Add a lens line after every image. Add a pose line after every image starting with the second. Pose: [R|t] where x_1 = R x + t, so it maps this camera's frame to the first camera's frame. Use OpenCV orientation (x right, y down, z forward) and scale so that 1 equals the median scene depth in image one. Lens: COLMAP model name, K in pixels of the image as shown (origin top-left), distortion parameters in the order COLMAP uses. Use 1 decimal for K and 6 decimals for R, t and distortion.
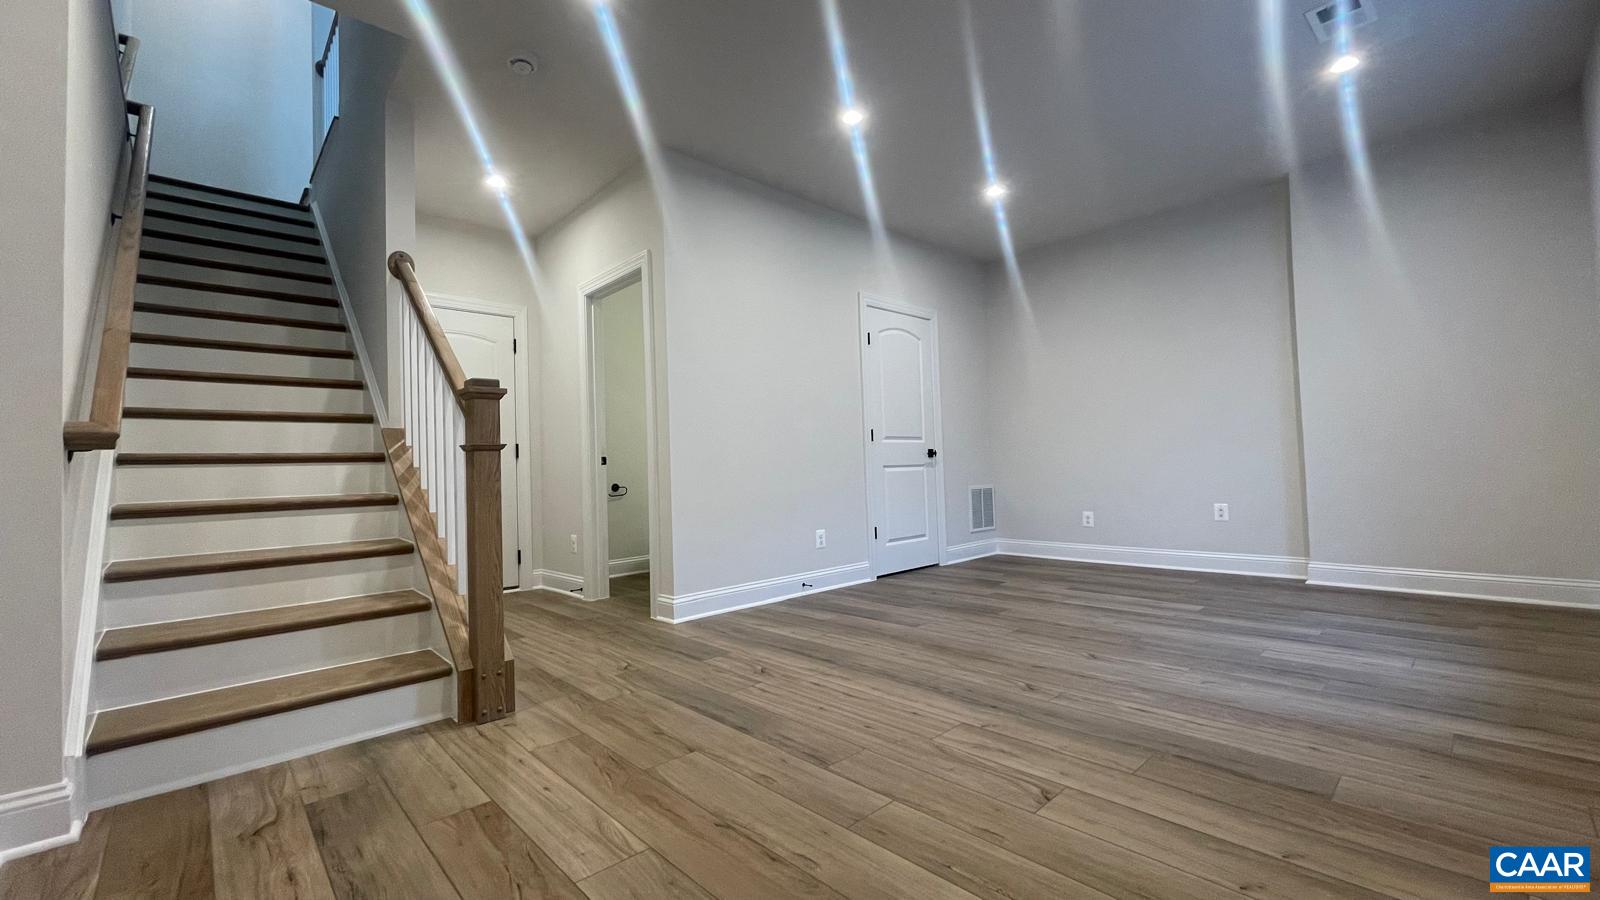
lens RADIAL K [[650.2, 0, 800.0], [0, 650.2, 450.0], [0, 0, 1]] dist [0.005927, 0.000098]
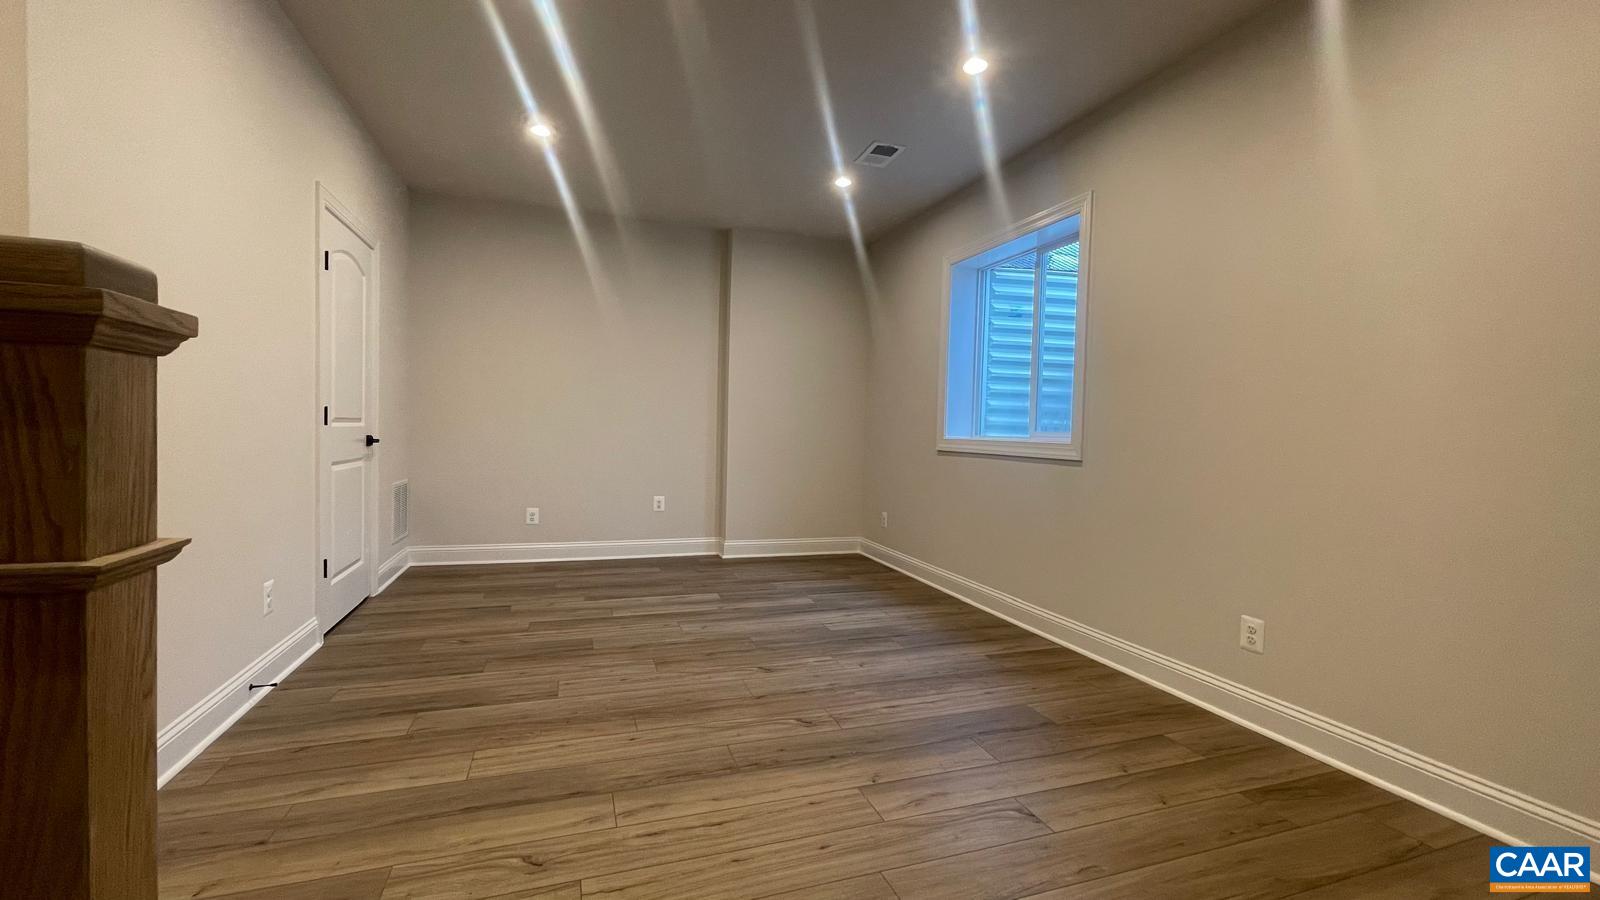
lens RADIAL K [[650.2, 0, 800.0], [0, 650.2, 450.0], [0, 0, 1]] dist [0.005927, 0.000098]
pose [[0.404650, 0.014590, 0.914355, -0.496661], [-0.068278, 0.997564, 0.014299, -0.052303], [-0.911919, -0.068216, 0.404661, 0.571738]]
